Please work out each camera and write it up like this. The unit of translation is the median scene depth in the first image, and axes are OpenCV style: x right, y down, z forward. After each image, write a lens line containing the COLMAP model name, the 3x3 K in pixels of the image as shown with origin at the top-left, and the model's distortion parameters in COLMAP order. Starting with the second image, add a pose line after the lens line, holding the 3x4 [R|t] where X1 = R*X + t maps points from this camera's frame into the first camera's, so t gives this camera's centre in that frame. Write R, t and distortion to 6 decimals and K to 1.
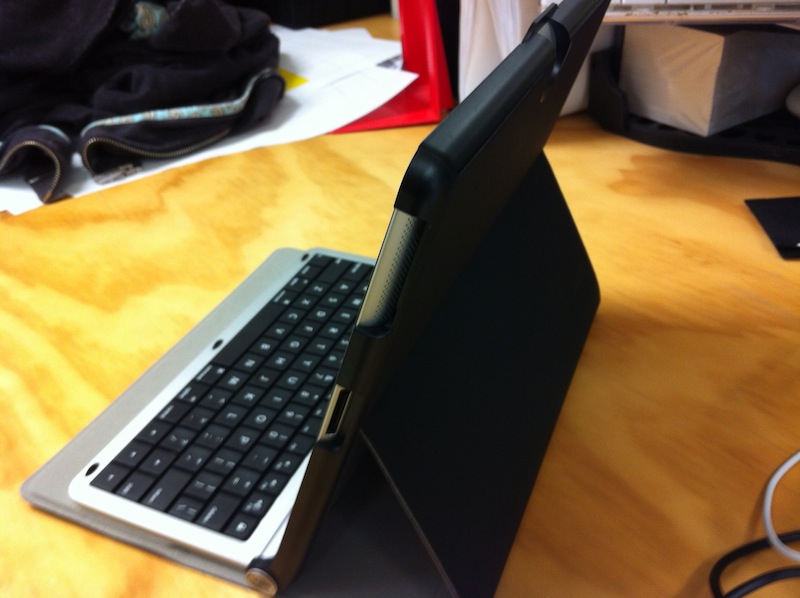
lens RADIAL K [[766.1, 0, 400.0], [0, 766.1, 299.0], [0, 0, 1]] dist [0.004266, -0.079583]
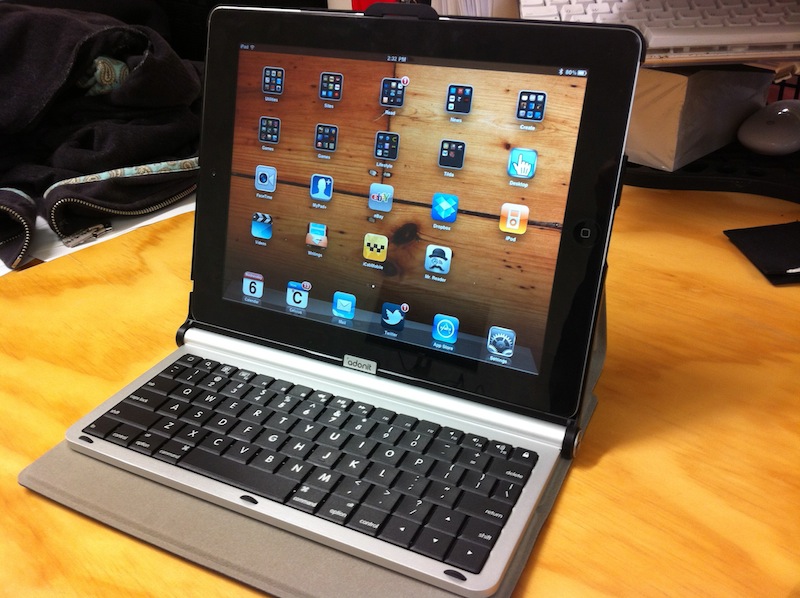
lens RADIAL K [[766.1, 0, 400.0], [0, 766.1, 299.0], [0, 0, 1]] dist [0.004266, -0.079583]
pose [[0.991938, -0.057781, 0.112785, -0.097146], [0.063944, 0.996607, -0.051817, -0.010228], [-0.109408, 0.058611, 0.992267, 0.018315]]
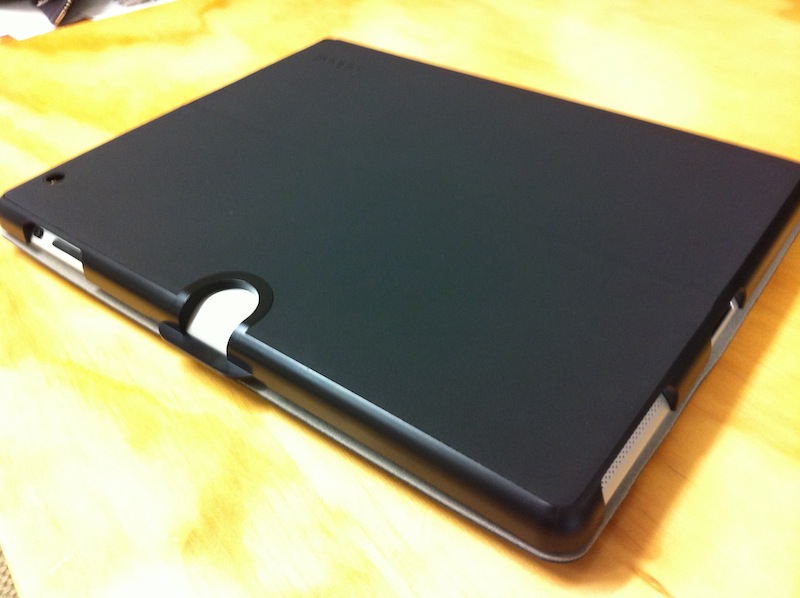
lens RADIAL K [[766.1, 0, 400.0], [0, 766.1, 299.0], [0, 0, 1]] dist [0.004266, -0.079583]
pose [[0.999695, 0.016733, -0.018186, -0.087277], [-0.014616, 0.993722, 0.110919, 0.059338], [0.019928, -0.110620, 0.993663, 0.185679]]
